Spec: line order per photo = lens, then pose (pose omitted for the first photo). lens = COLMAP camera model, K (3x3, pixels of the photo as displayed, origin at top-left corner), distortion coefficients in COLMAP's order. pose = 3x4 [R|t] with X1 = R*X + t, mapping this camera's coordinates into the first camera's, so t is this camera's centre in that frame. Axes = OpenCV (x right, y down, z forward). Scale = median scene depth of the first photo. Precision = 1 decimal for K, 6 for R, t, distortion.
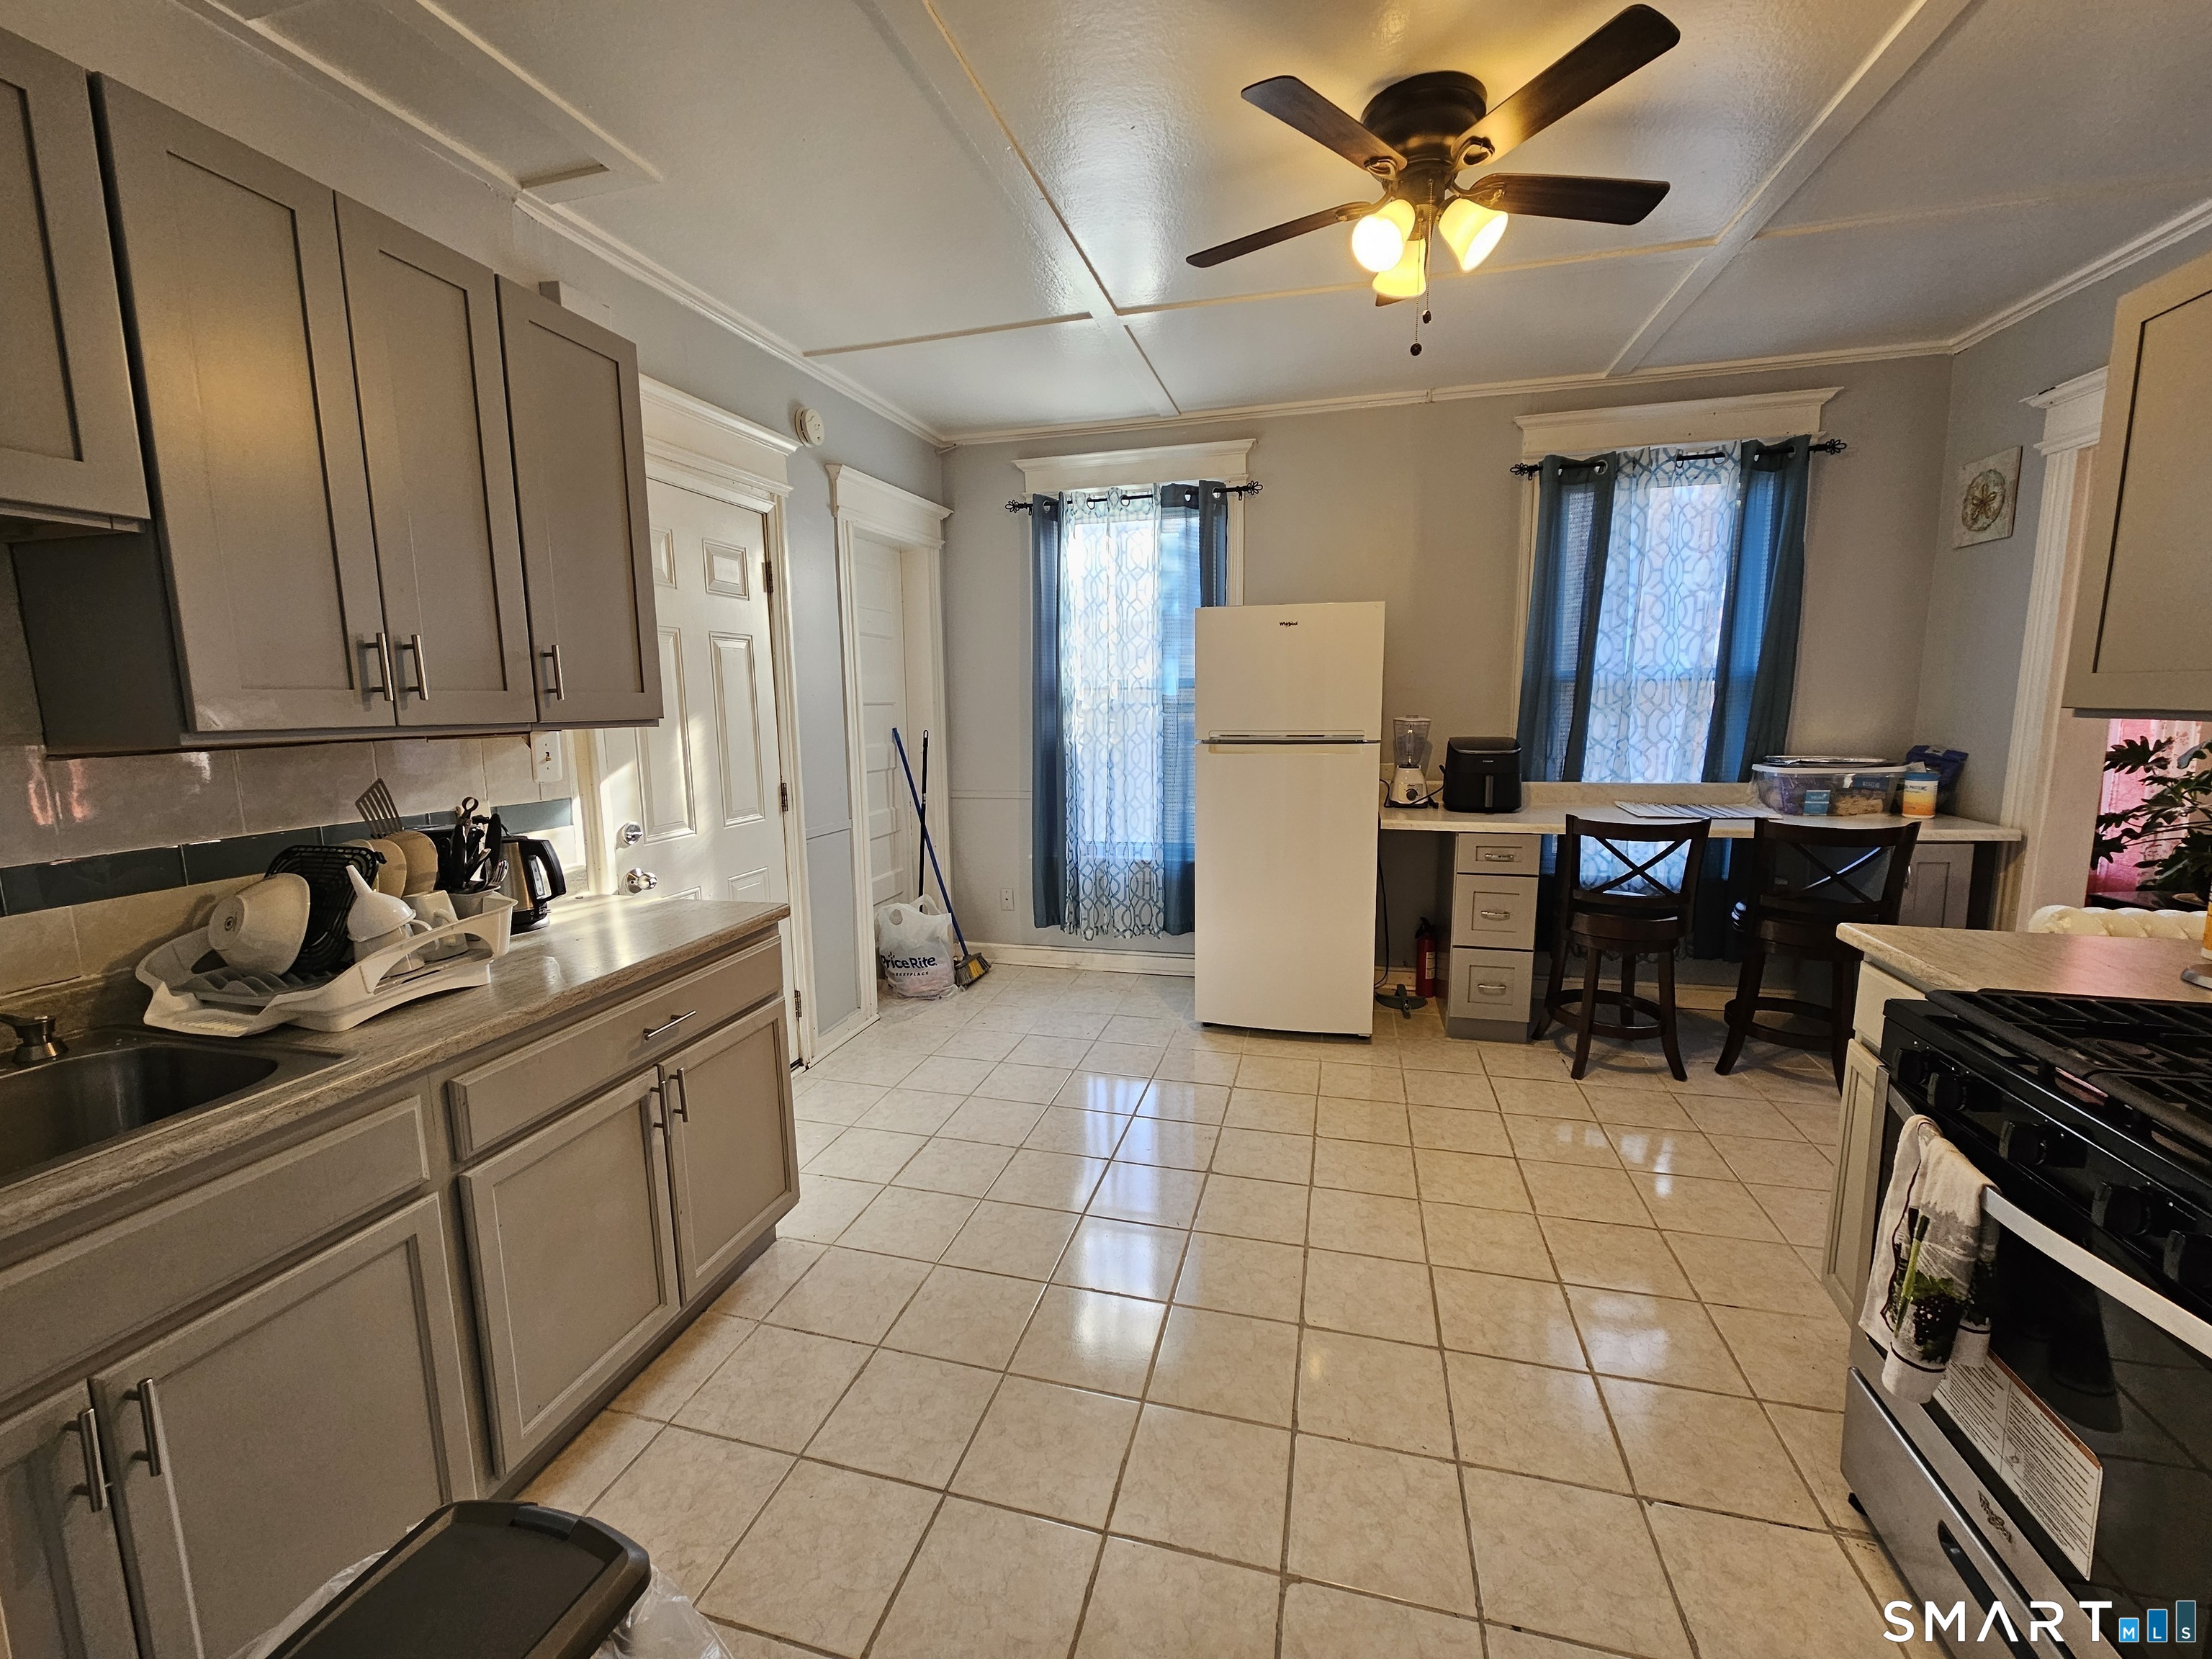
lens RADIAL K [[904.1, 0, 1107.7], [0, 904.1, 823.2], [0, 0, 1]] dist [-0.001418, -0.000232]
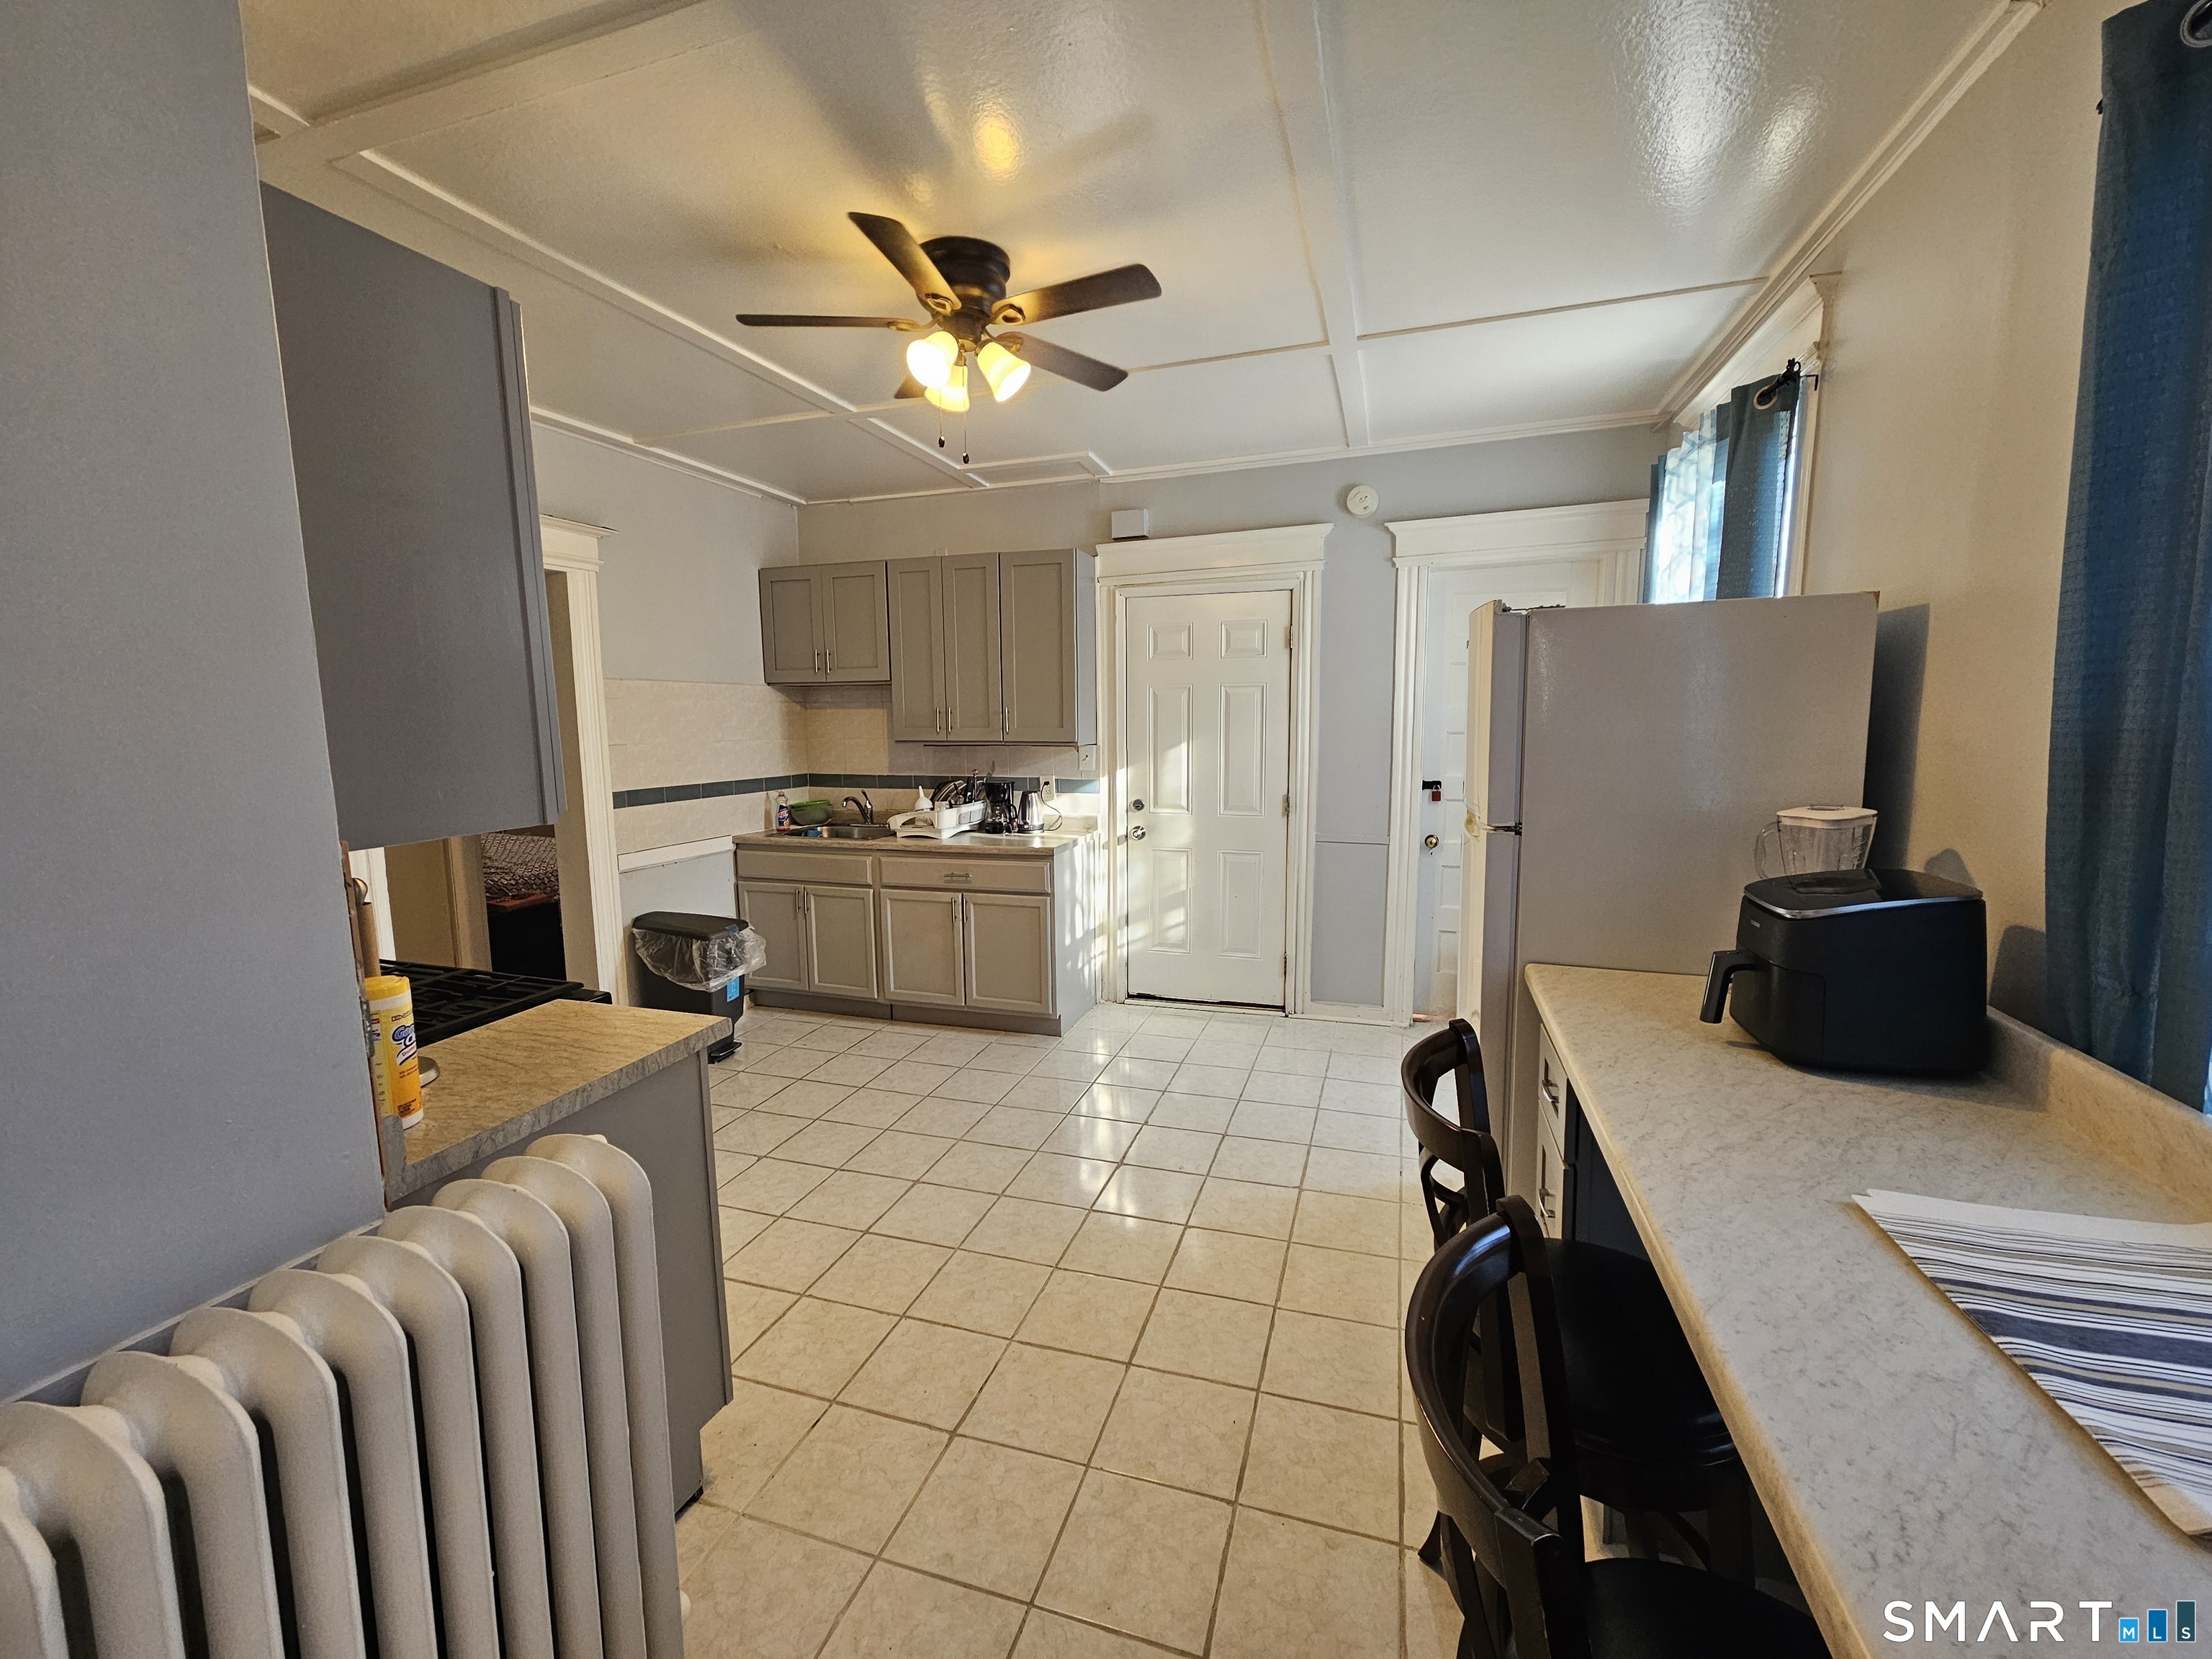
lens RADIAL K [[913.0, 0, 1093.8], [0, 913.0, 822.8], [0, 0, 1]] dist [-0.000902, 0.000642]
pose [[-0.066795, 0.135180, -0.988567, 0.908002], [-0.124966, 0.981845, 0.142704, -0.145381], [0.989910, 0.133070, -0.048690, 0.742459]]
